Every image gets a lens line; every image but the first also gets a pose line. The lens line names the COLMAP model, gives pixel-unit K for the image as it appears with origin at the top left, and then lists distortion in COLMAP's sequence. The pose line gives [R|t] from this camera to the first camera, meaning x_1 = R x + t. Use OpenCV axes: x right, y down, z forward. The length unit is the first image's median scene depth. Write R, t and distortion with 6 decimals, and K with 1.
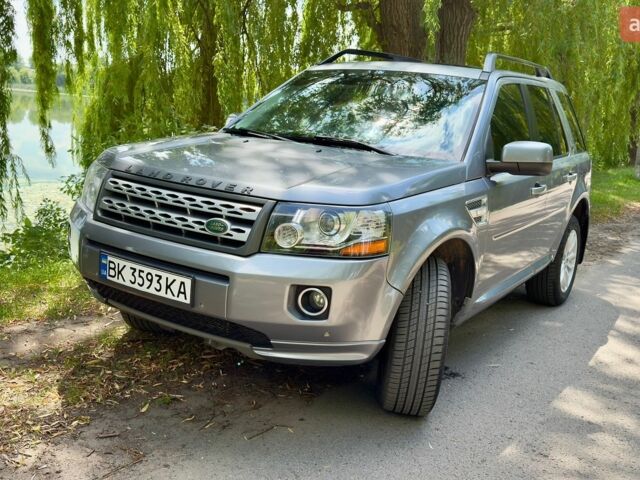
lens RADIAL K [[678.5, 0, 308.9], [0, 678.5, 243.4], [0, 0, 1]] dist [0.180443, -0.451838]
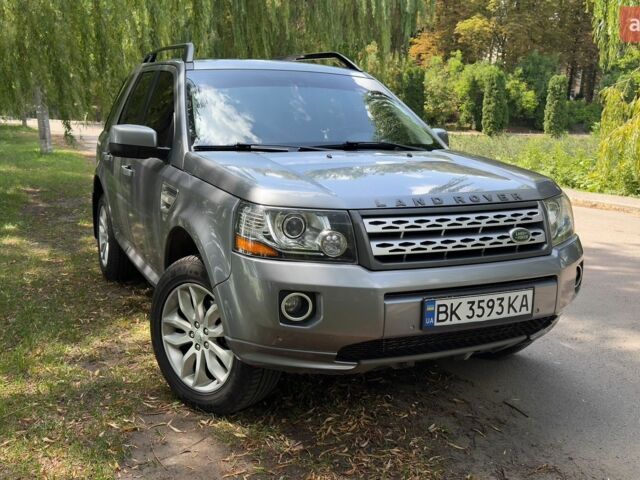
lens RADIAL K [[678.5, 0, 308.9], [0, 678.5, 243.4], [0, 0, 1]] dist [0.180443, -0.451838]
pose [[0.515441, -0.236888, 0.823531, -1.141300], [0.201575, 0.967582, 0.152161, -0.232493], [-0.832879, 0.087573, 0.546483, 0.672480]]
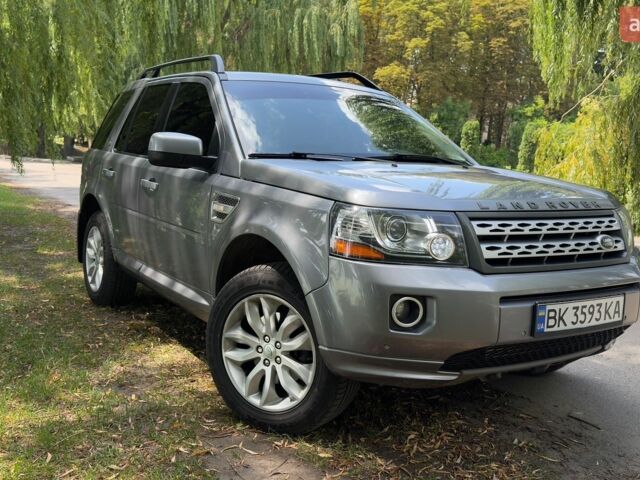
lens RADIAL K [[678.5, 0, 308.9], [0, 678.5, 243.4], [0, 0, 1]] dist [0.180443, -0.451838]
pose [[0.407854, -0.186210, 0.893857, -1.230325], [0.183515, 0.975723, 0.119529, -0.226887], [-0.894415, 0.115285, 0.432125, 0.921451]]
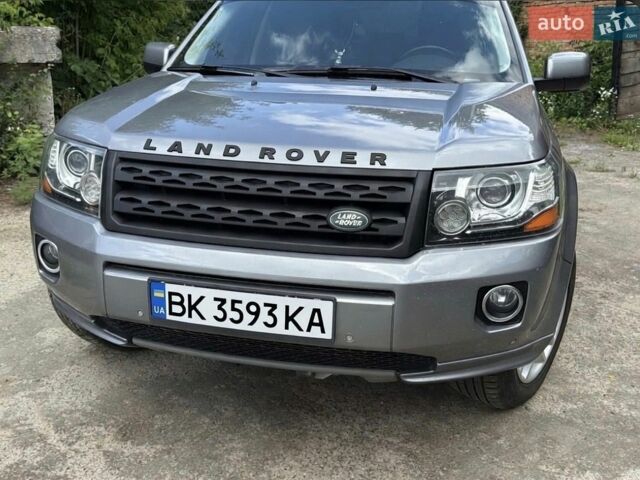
lens RADIAL K [[678.5, 0, 308.9], [0, 678.5, 243.4], [0, 0, 1]] dist [0.180443, -0.451838]
pose [[0.935639, -0.167608, 0.310625, -0.376323], [0.129424, 0.981677, 0.139857, -0.098969], [-0.328374, -0.090653, 0.940187, 0.359656]]
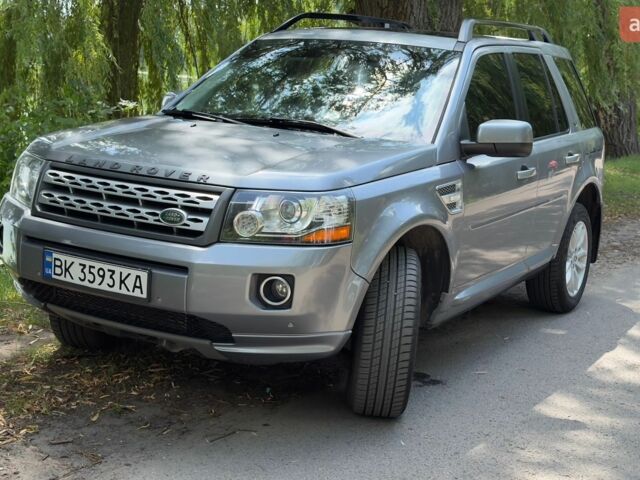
lens RADIAL K [[1015.6, 0, 320.0], [0, 1015.6, 240.0], [0, 0, 1]] dist [0.111326, -0.021050]
pose [[0.997870, -0.027055, 0.059362, -0.013724], [0.028544, 0.999295, -0.024391, 0.046950], [-0.058661, 0.026034, 0.997938, -0.424583]]
